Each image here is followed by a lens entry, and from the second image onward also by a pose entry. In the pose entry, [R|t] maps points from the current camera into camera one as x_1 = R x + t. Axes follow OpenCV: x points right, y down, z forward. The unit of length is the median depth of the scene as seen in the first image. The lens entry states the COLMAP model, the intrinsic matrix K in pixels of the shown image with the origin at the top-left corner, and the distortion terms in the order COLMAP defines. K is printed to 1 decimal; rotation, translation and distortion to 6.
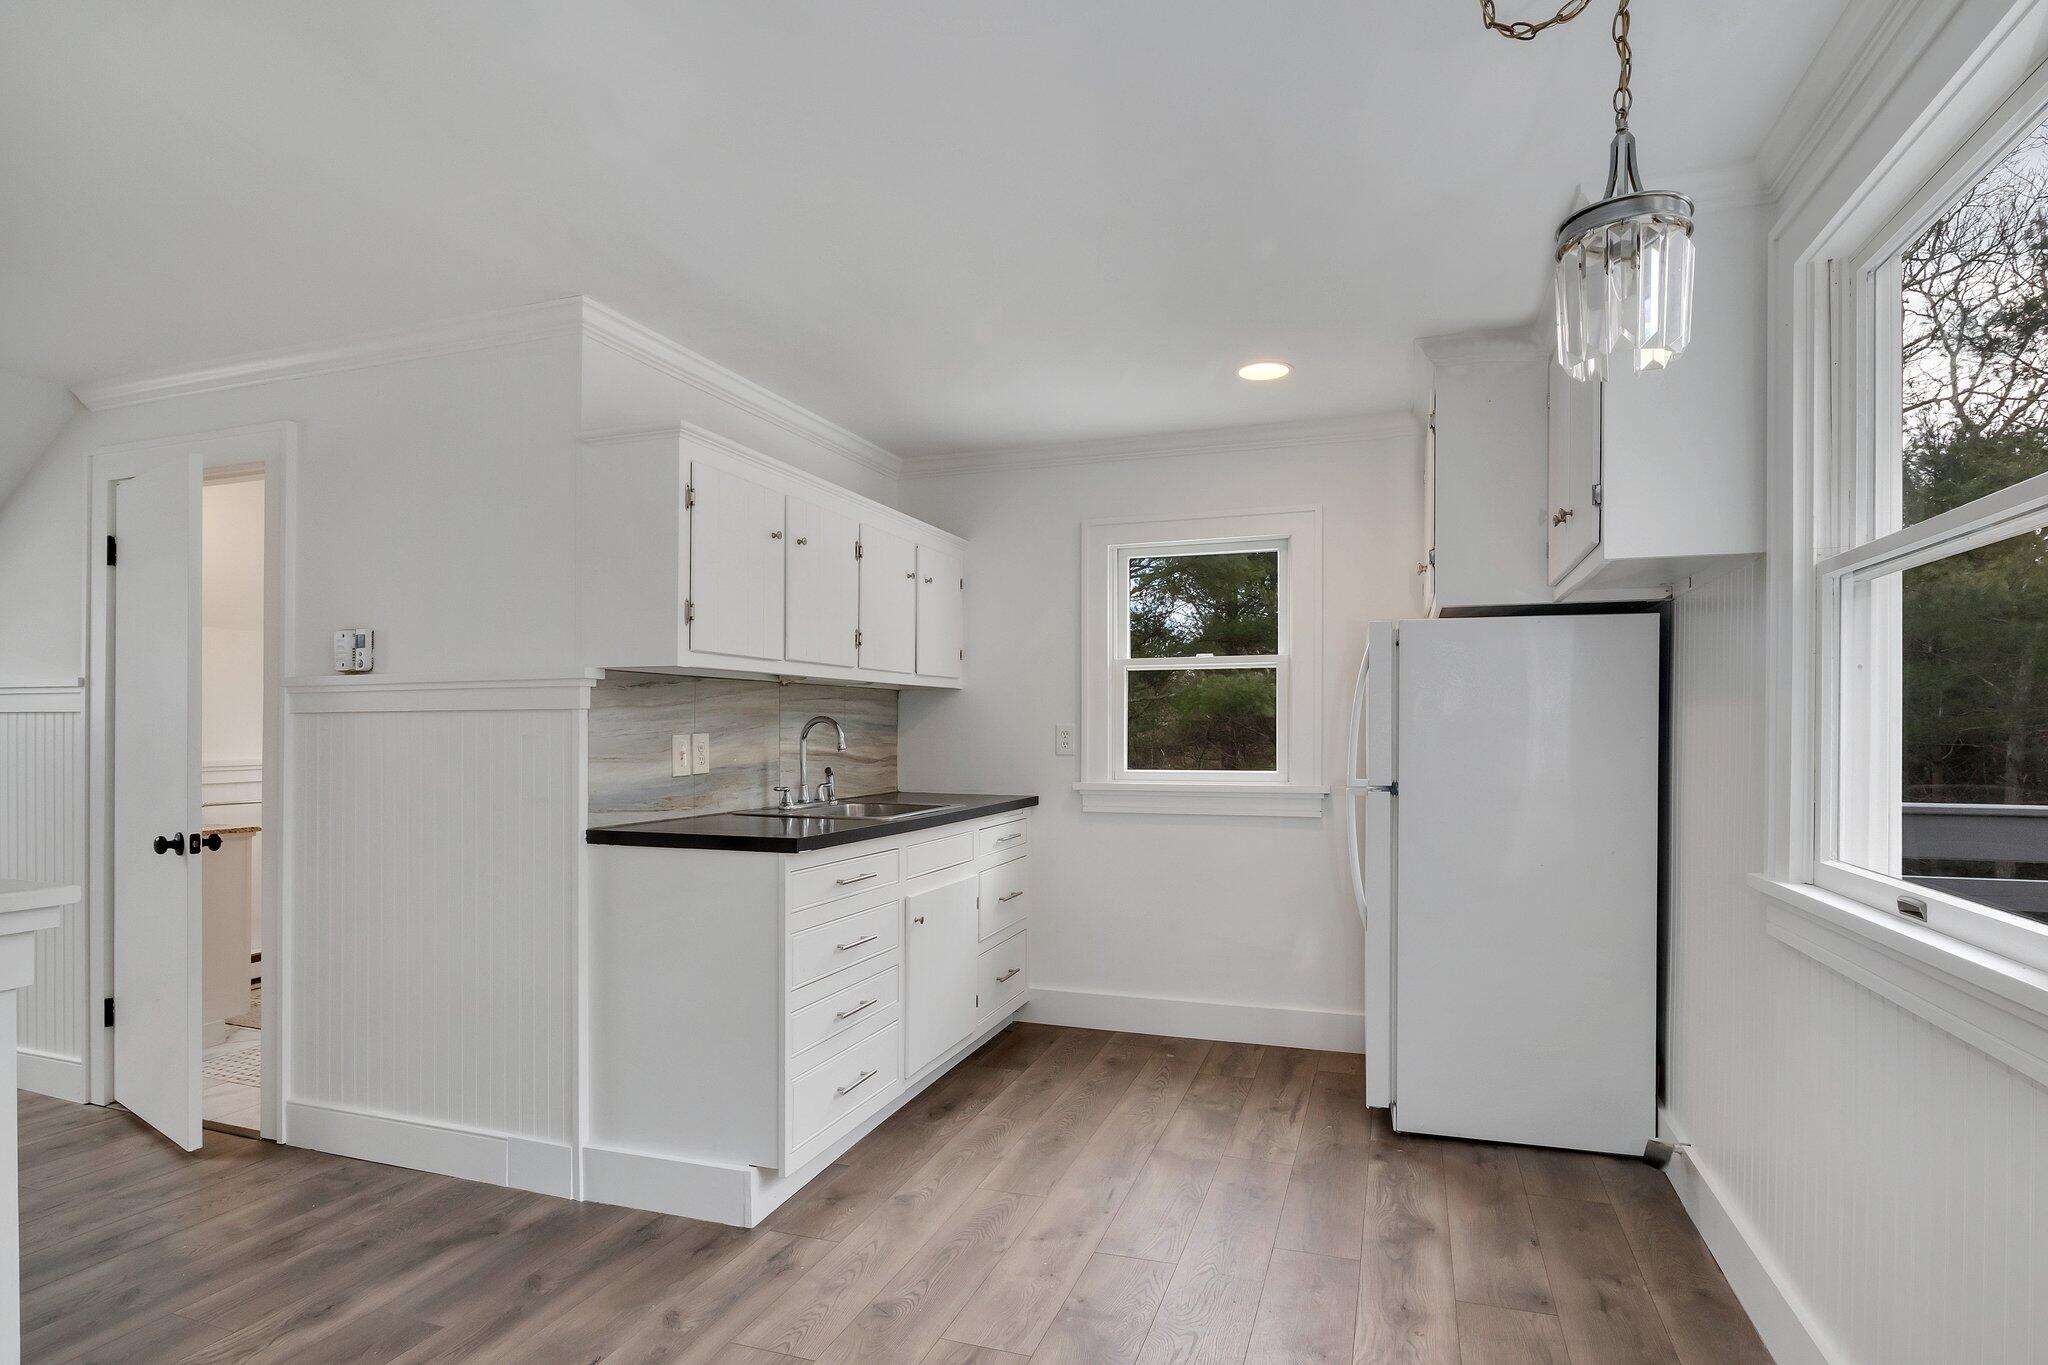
lens RADIAL K [[1044.4, 0, 1022.3], [0, 1044.4, 695.9], [0, 0, 1]] dist [-0.010670, 0.002303]
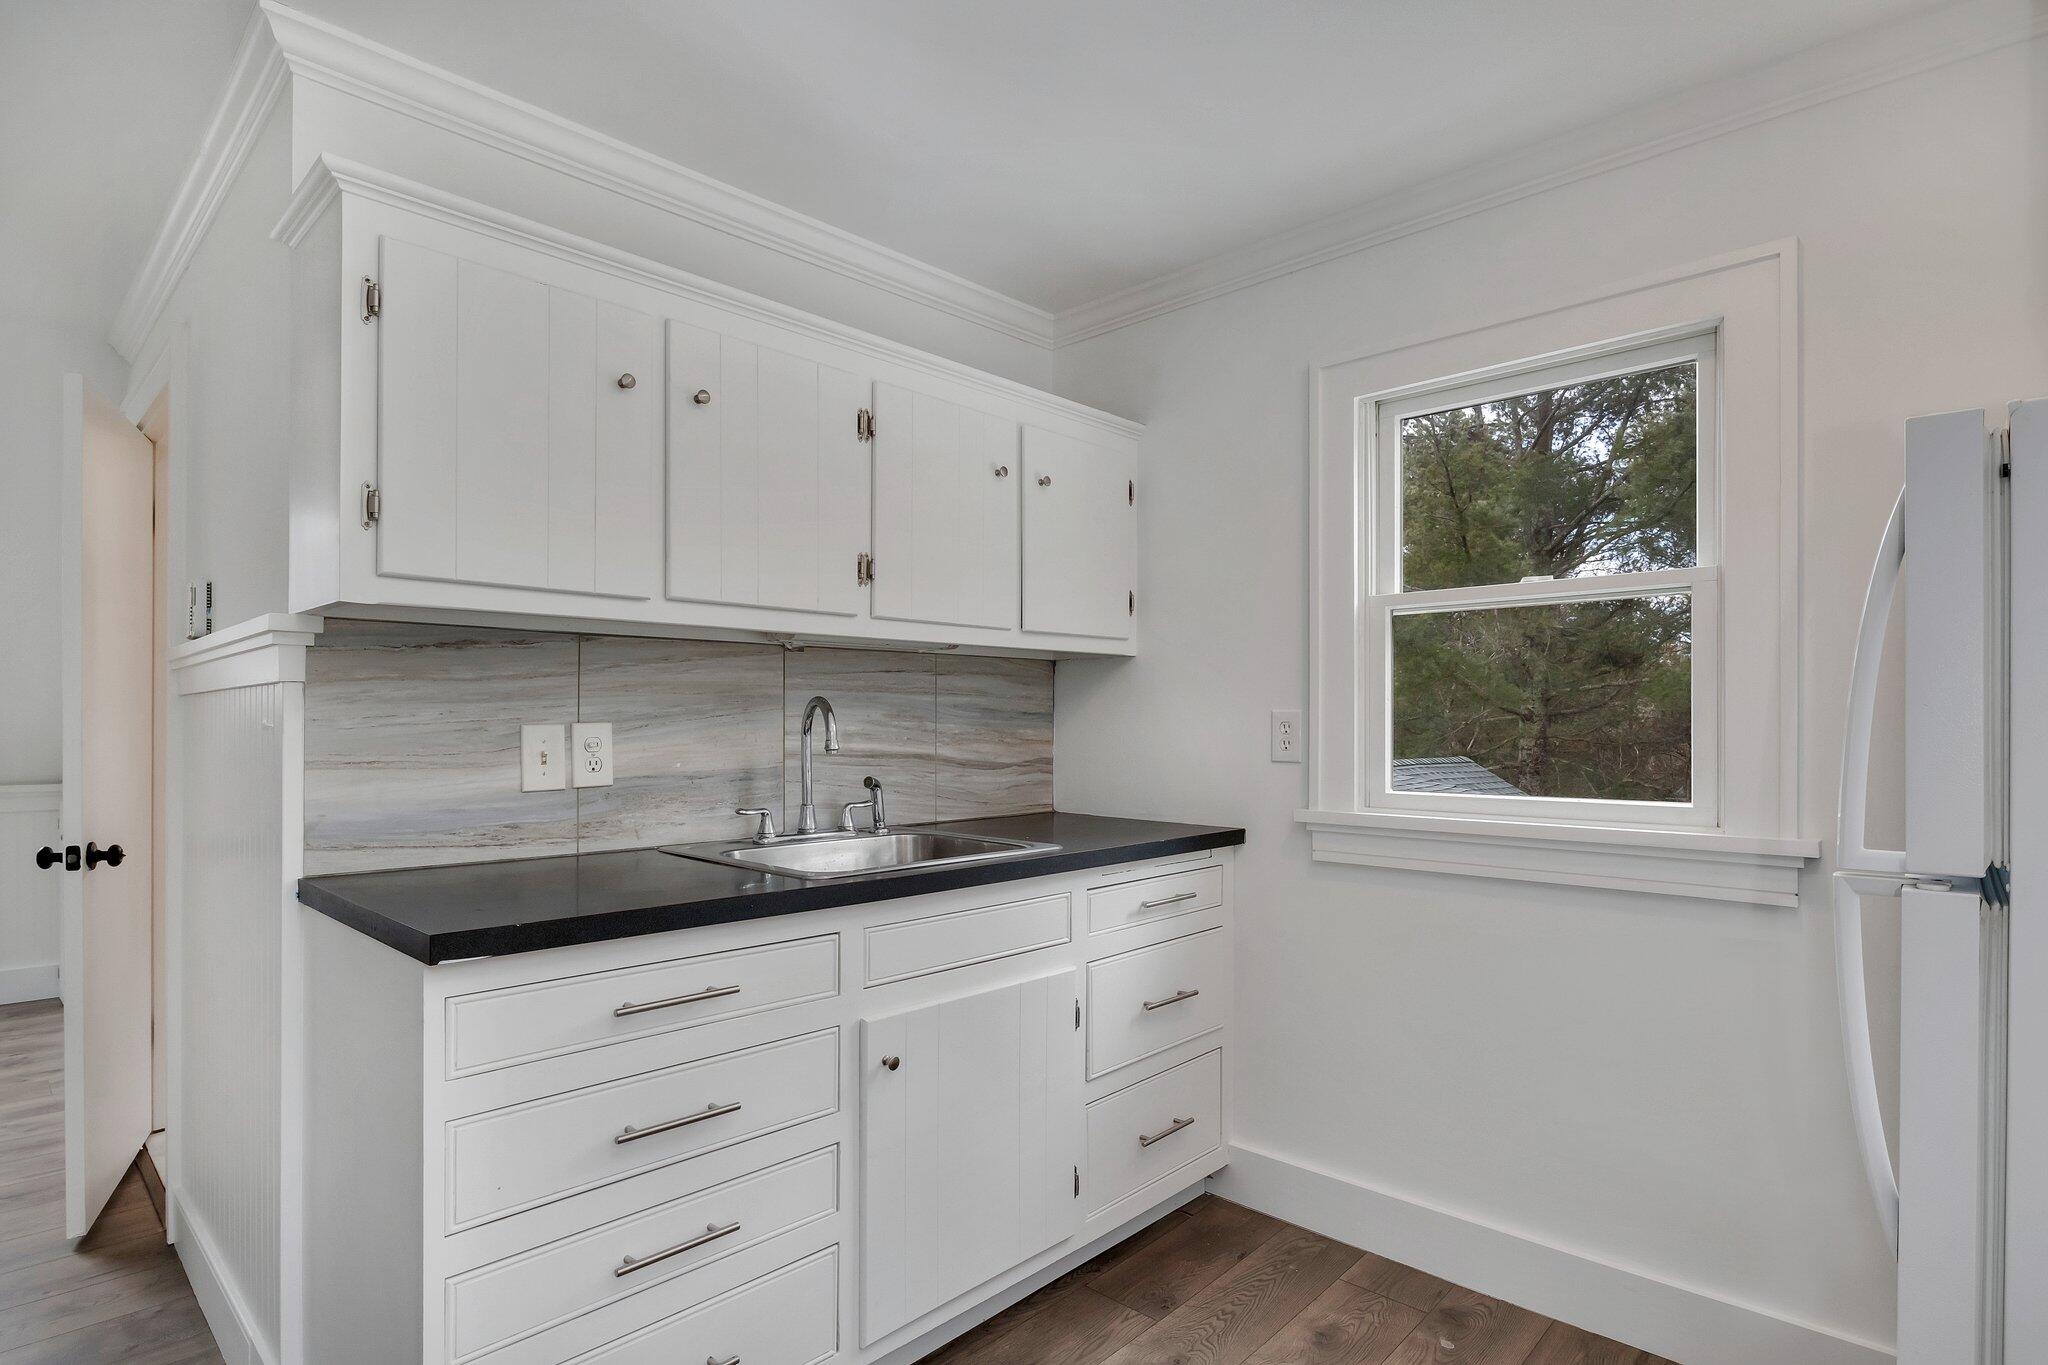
lens RADIAL K [[1044.4, 0, 1028.3], [0, 1044.4, 702.2], [0, 0, 1]] dist [-0.010670, 0.002303]
pose [[0.915076, -0.005002, -0.403251, 0.168481], [0.010446, 0.999882, 0.011302, 0.016562], [0.403147, -0.014555, 0.915019, 0.463587]]
